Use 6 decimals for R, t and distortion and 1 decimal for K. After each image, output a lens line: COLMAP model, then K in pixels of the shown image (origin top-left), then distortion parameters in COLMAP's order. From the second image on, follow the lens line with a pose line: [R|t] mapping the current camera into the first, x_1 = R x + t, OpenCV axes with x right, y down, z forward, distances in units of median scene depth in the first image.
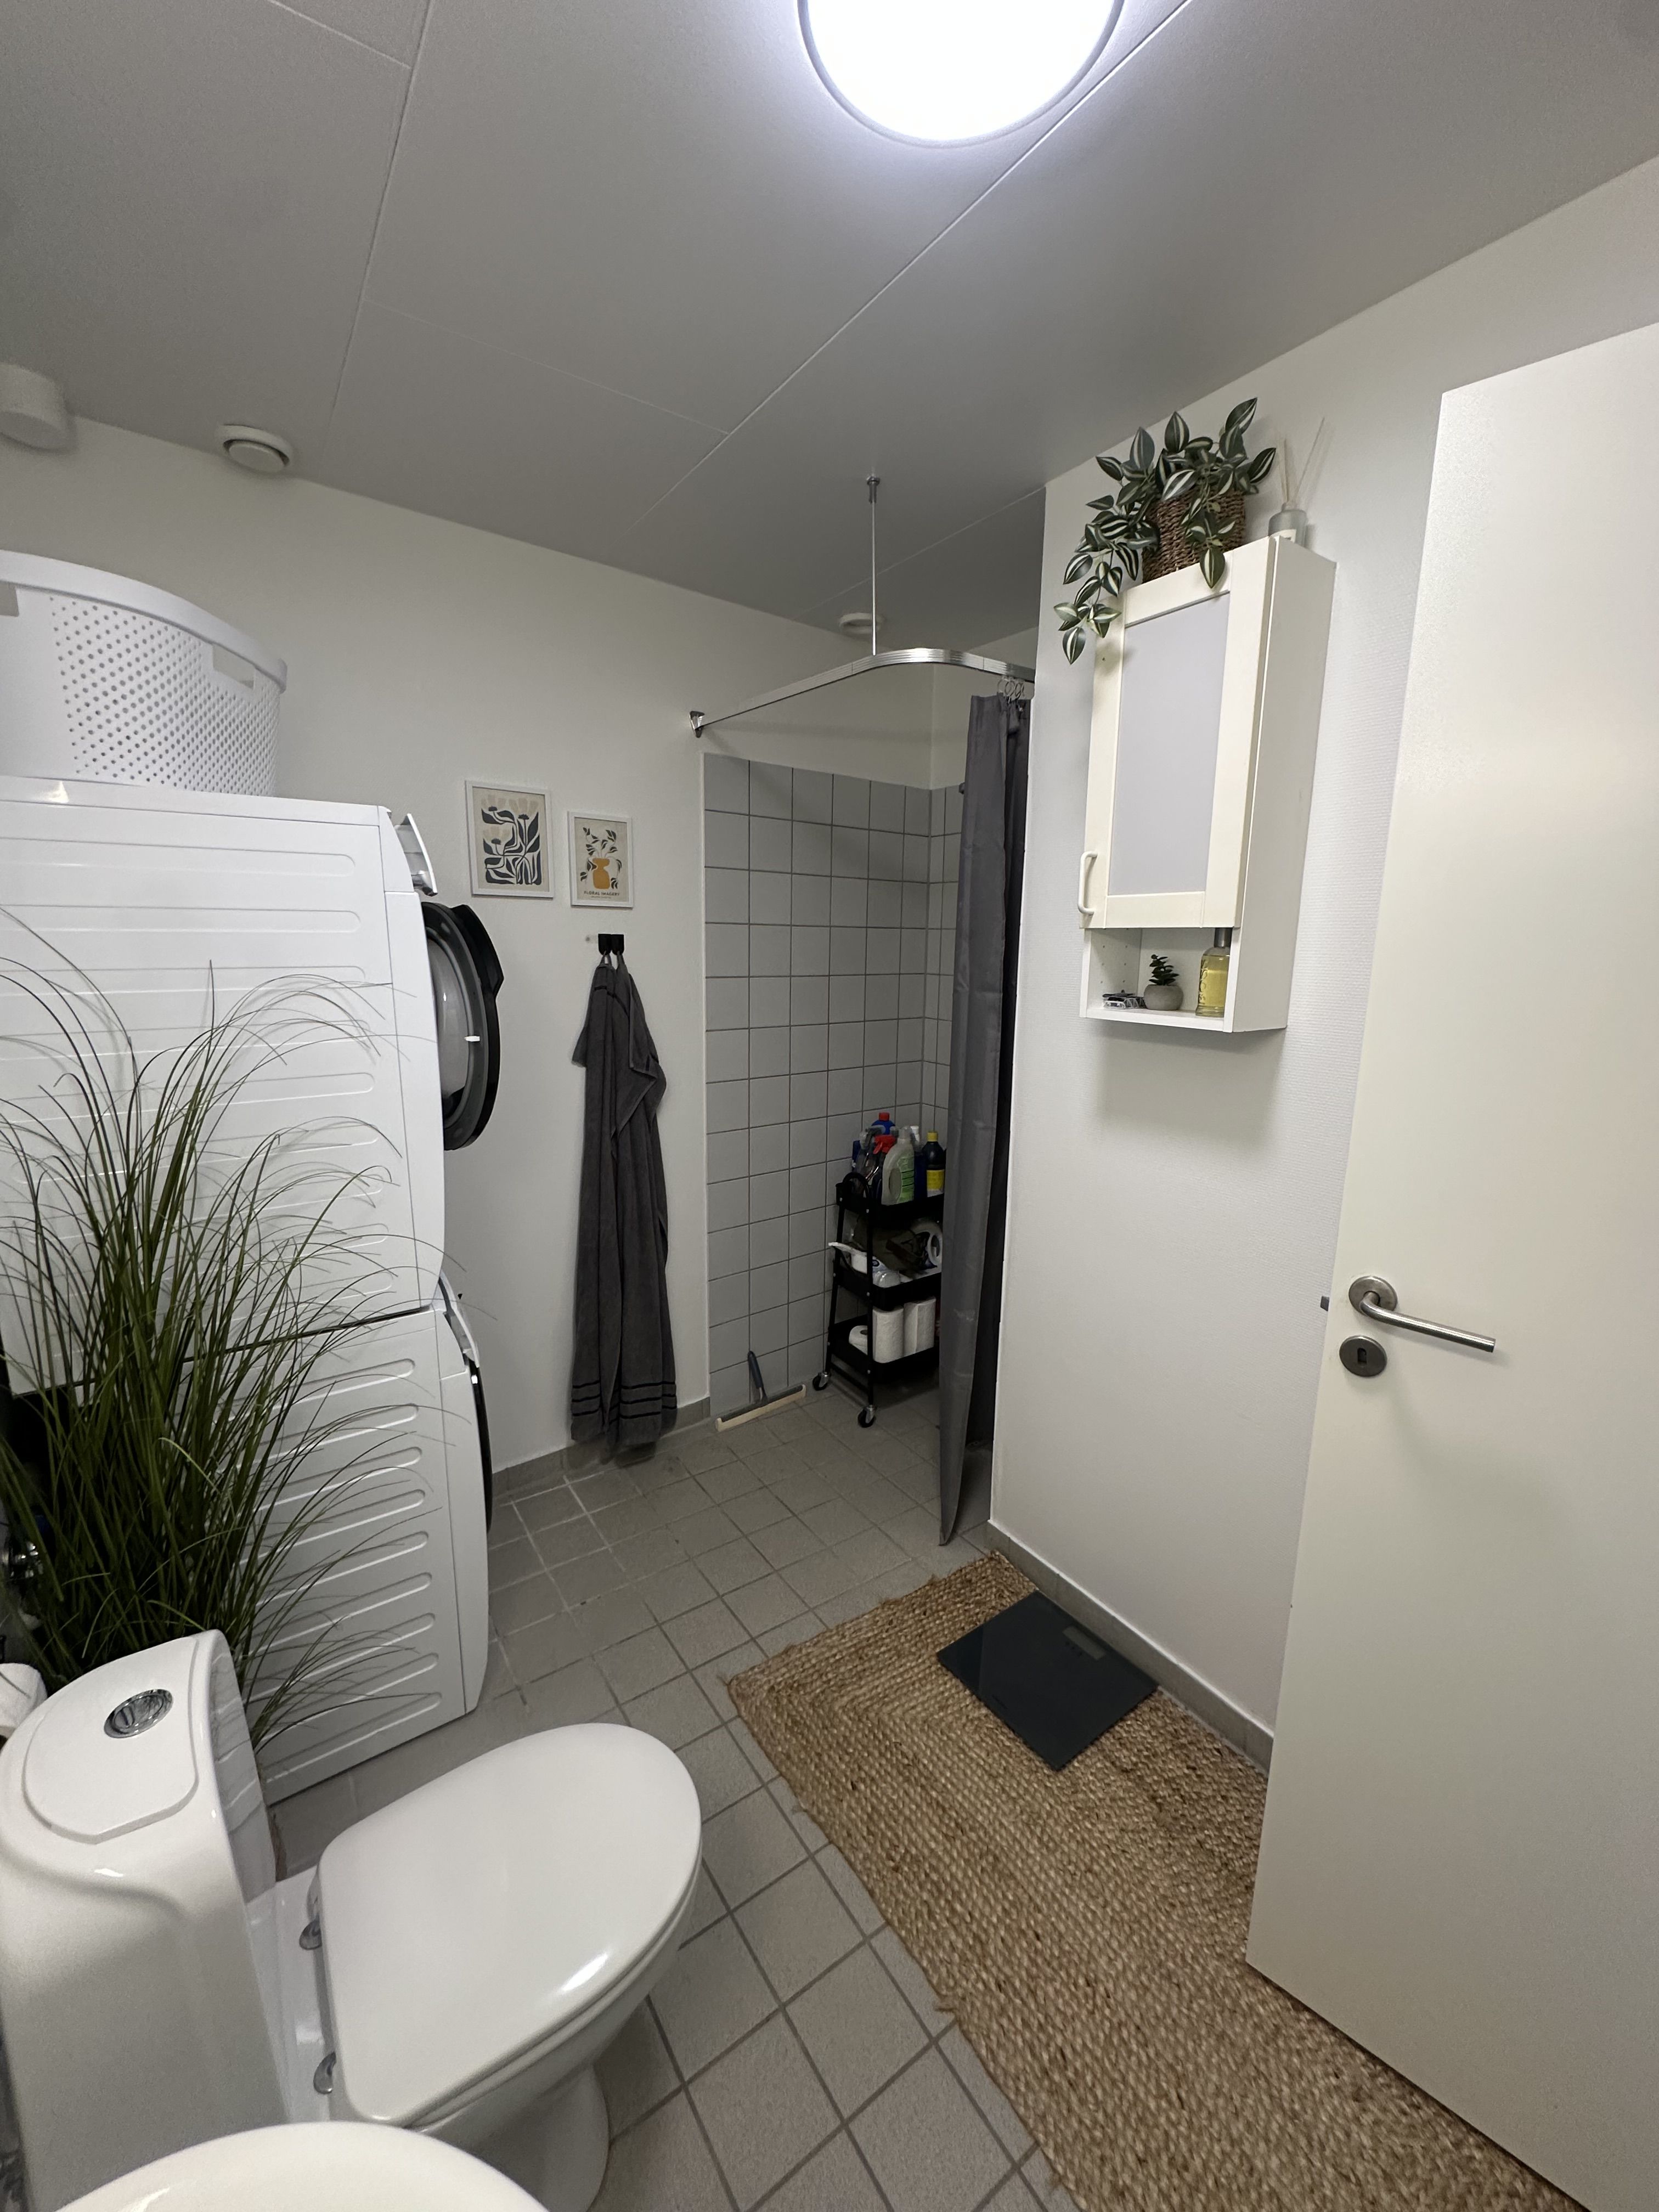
lens RADIAL K [[892.8, 0, 857.7], [0, 892.8, 1103.6], [0, 0, 1]] dist [0.018203, 0.000262]
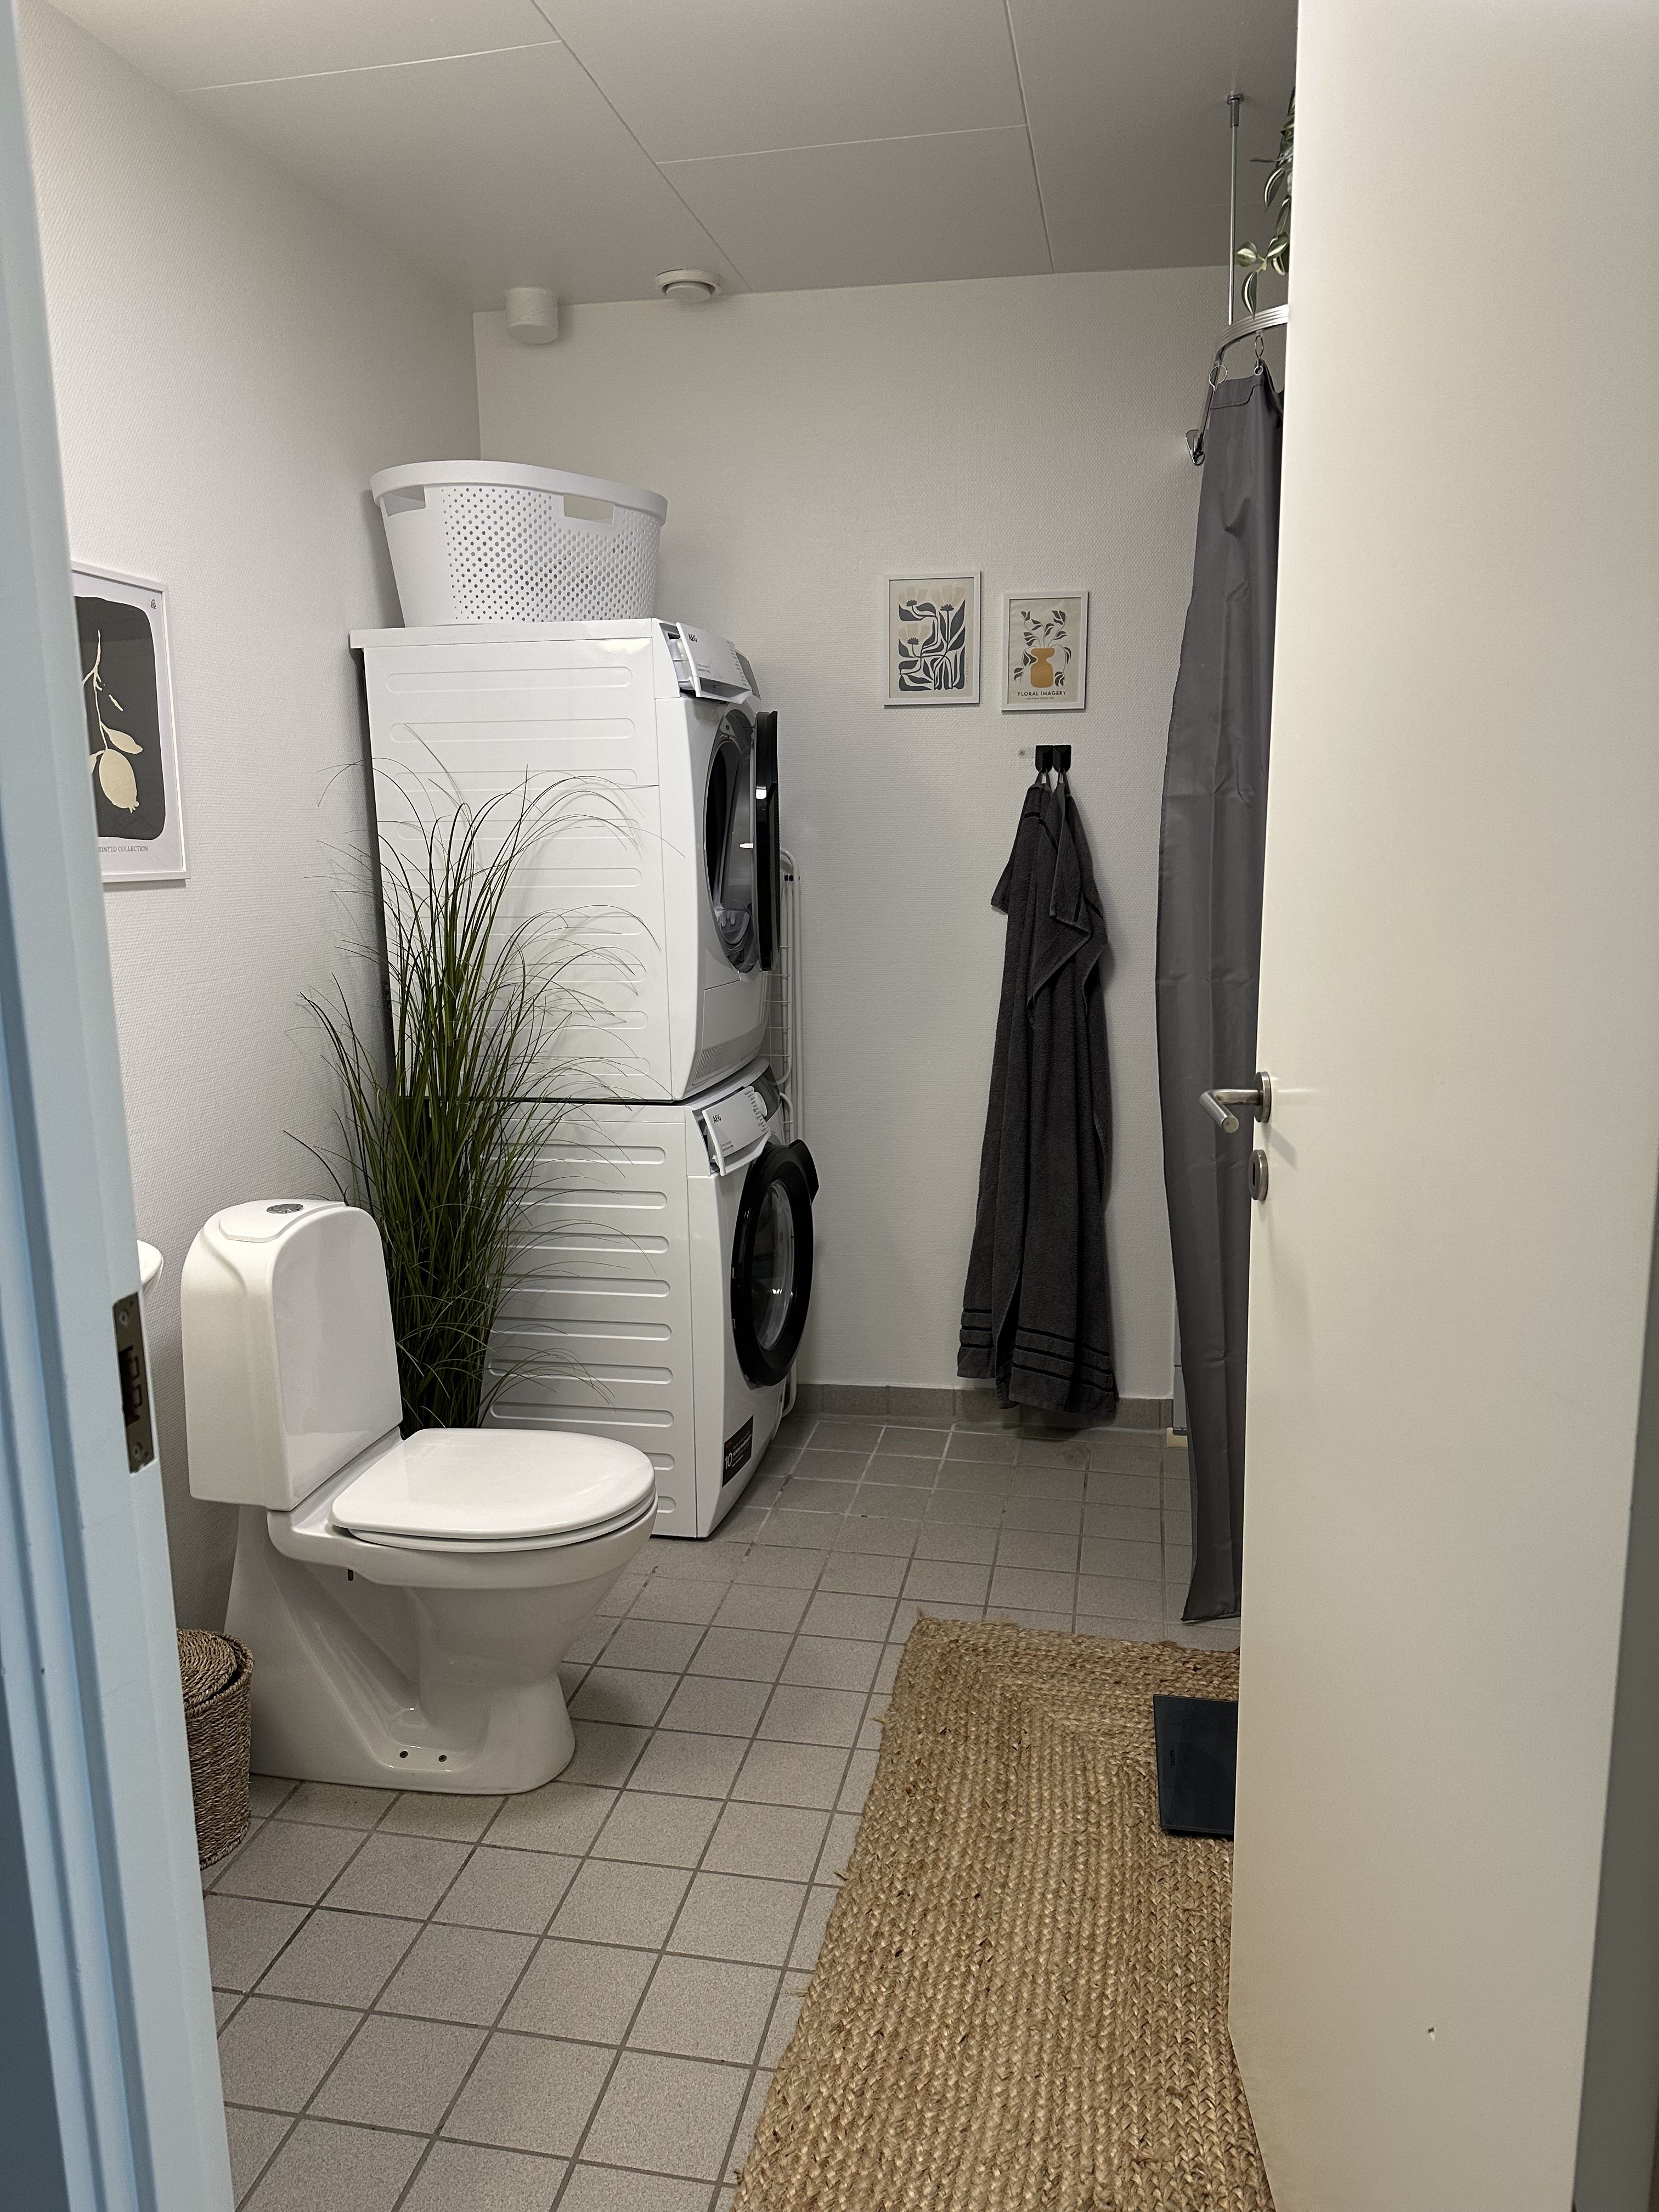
lens RADIAL K [[1572.3, 0, 829.5], [0, 1572.3, 1106.0], [0, 0, 1]] dist [0.101446, -0.003053]
pose [[0.685582, 0.108088, -0.719926, 0.681411], [-0.112203, 0.992789, 0.042204, 0.096272], [0.719296, 0.051843, 0.692766, -0.095571]]
